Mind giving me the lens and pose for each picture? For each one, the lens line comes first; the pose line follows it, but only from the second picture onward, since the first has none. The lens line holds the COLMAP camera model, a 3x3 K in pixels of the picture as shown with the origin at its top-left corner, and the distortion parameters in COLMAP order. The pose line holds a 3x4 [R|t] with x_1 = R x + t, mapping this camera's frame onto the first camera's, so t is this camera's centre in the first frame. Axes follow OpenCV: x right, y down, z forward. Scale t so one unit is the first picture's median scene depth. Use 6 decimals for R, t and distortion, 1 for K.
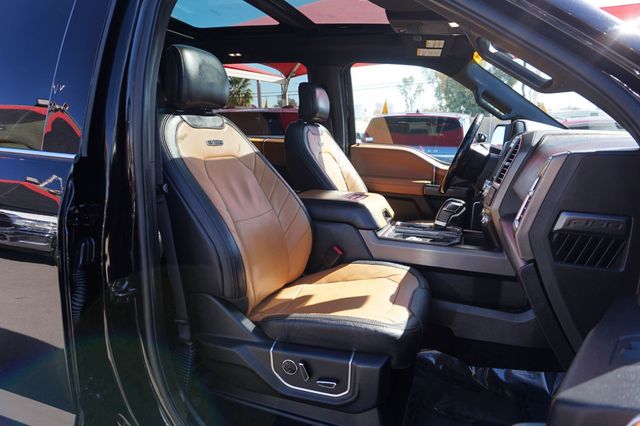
lens RADIAL K [[448.1, 0, 320.0], [0, 448.1, 213.0], [0, 0, 1]] dist [-0.047809, 0.061402]
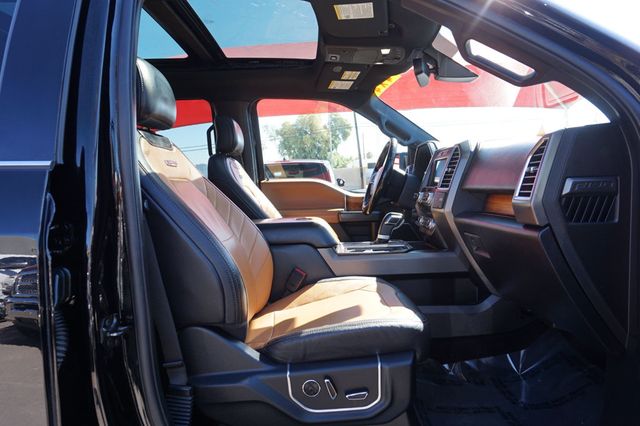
lens RADIAL K [[448.1, 0, 320.0], [0, 448.1, 213.0], [0, 0, 1]] dist [-0.047809, 0.061402]
pose [[0.934599, -0.079420, 0.346724, -0.314509], [0.125127, 0.985860, -0.111462, 0.090673], [-0.332969, 0.147557, 0.931321, 0.092017]]
